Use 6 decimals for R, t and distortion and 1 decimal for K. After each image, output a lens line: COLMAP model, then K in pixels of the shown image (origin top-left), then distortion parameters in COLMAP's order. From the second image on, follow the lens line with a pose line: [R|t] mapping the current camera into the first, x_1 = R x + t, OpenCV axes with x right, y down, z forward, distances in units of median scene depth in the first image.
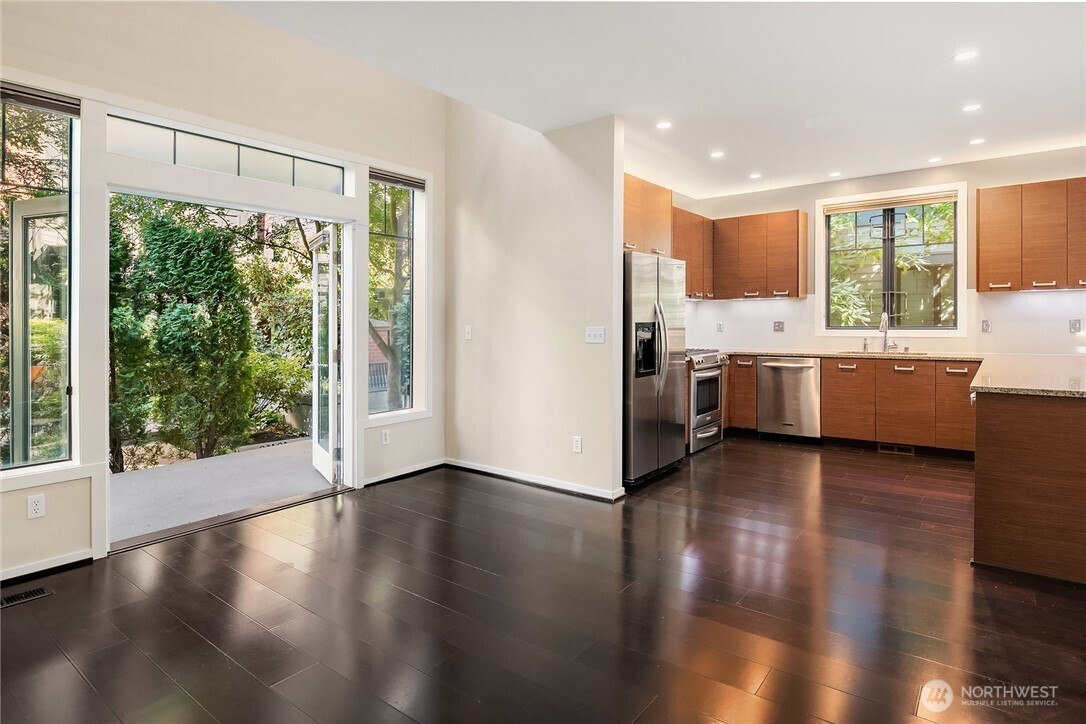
lens RADIAL K [[579.6, 0, 514.9], [0, 579.6, 344.2], [0, 0, 1]] dist [-0.001669, -0.000663]
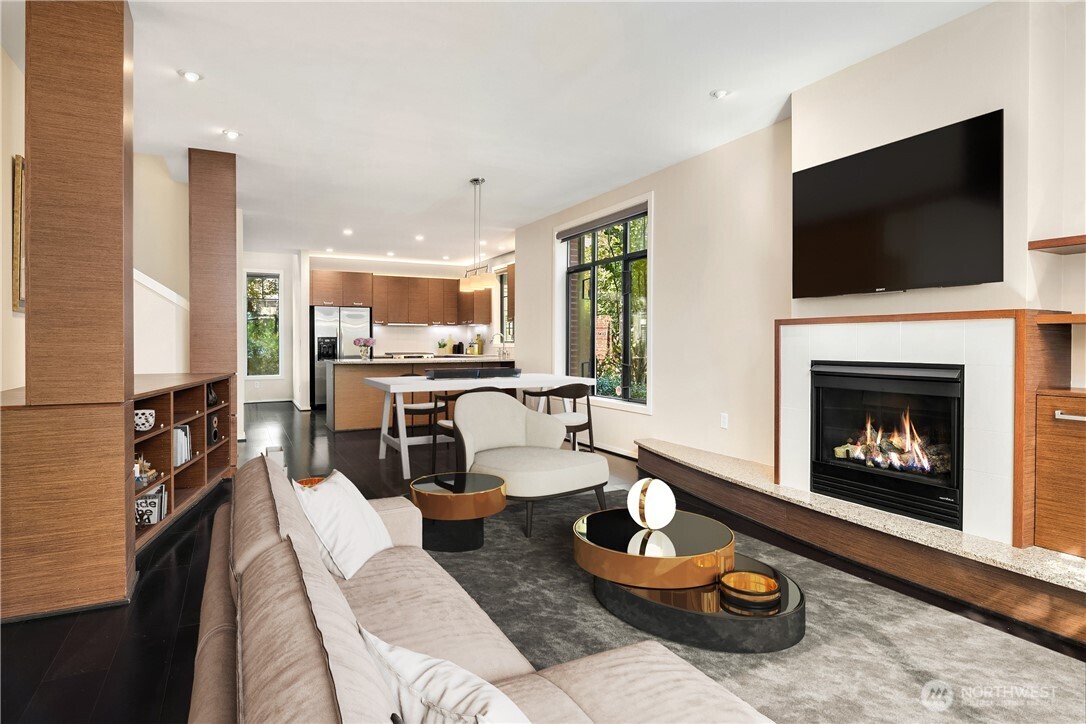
lens RADIAL K [[588.8, 0, 543.0], [0, 588.8, 346.6], [0, 0, 1]] dist [-0.000735, -0.000871]
pose [[0.918348, 0.009819, -0.395652, 1.477230], [-0.021780, 0.999431, -0.025750, 0.031154], [0.395174, 0.032265, 0.918040, -0.587229]]
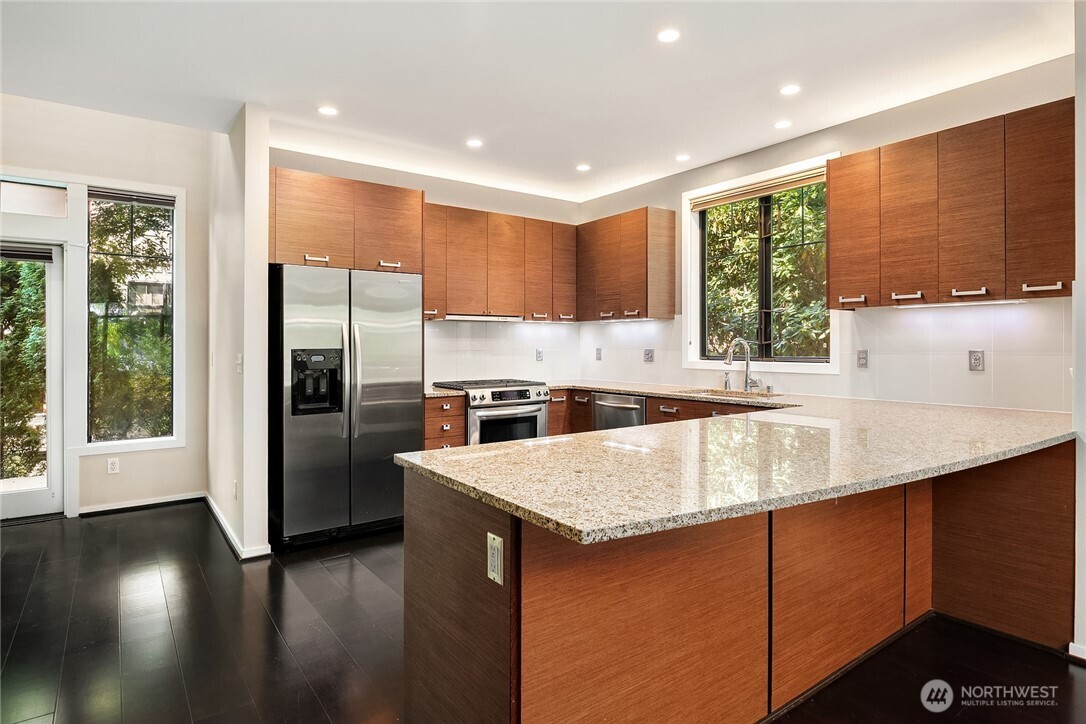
lens RADIAL K [[579.6, 0, 514.9], [0, 579.6, 344.2], [0, 0, 1]] dist [-0.001669, -0.000663]
pose [[0.962787, 0.008292, -0.270135, 0.566746], [-0.019030, 0.999128, -0.037156, -0.014622], [0.269591, 0.040914, 0.962105, 0.218688]]
